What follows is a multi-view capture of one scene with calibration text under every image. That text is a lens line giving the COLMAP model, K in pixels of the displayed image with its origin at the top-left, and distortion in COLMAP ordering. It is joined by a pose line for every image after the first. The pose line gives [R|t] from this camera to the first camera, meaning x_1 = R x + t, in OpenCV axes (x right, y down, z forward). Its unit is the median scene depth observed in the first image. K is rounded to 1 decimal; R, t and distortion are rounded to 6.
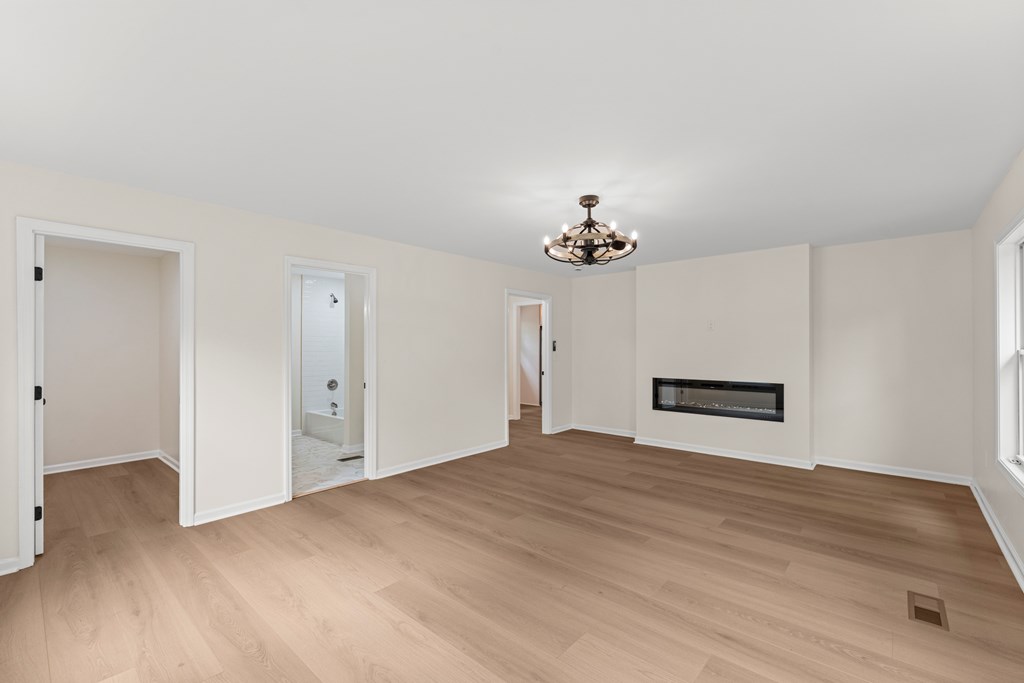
lens RADIAL K [[434.6, 0, 514.5], [0, 434.6, 343.7], [0, 0, 1]] dist [0.000309, 0.000342]
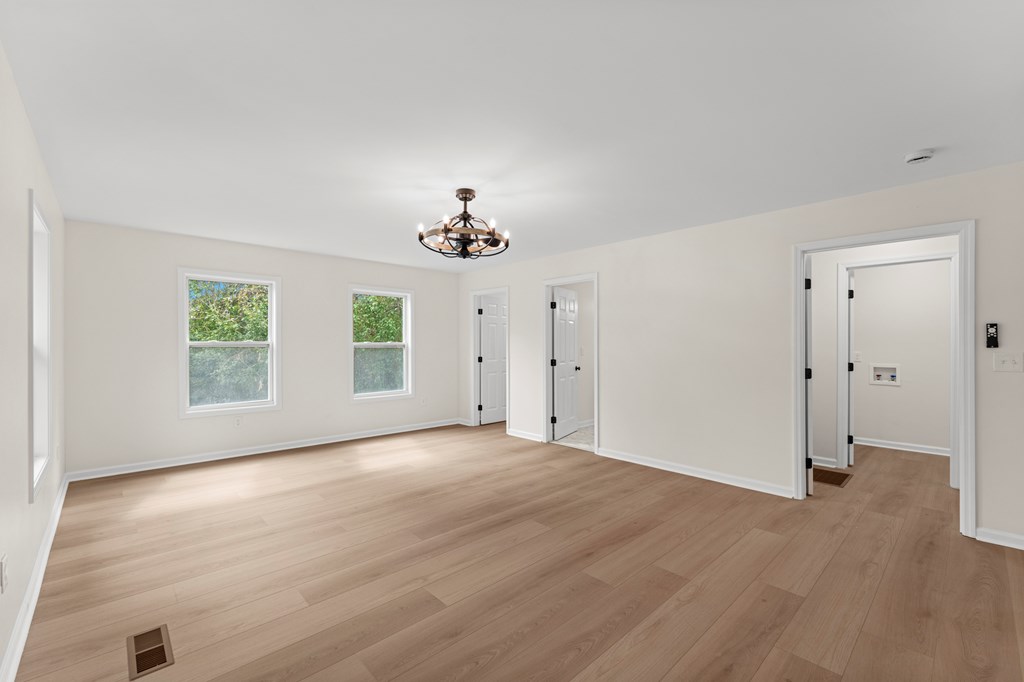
lens RADIAL K [[434.6, 0, 514.5], [0, 434.6, 343.2], [0, 0, 1]] dist [0.000309, 0.000342]
pose [[-0.098509, 0.000837, -0.995136, 0.984515], [0.012058, 0.999927, -0.000352, 0.013037], [0.995063, -0.012035, -0.098512, 1.028644]]
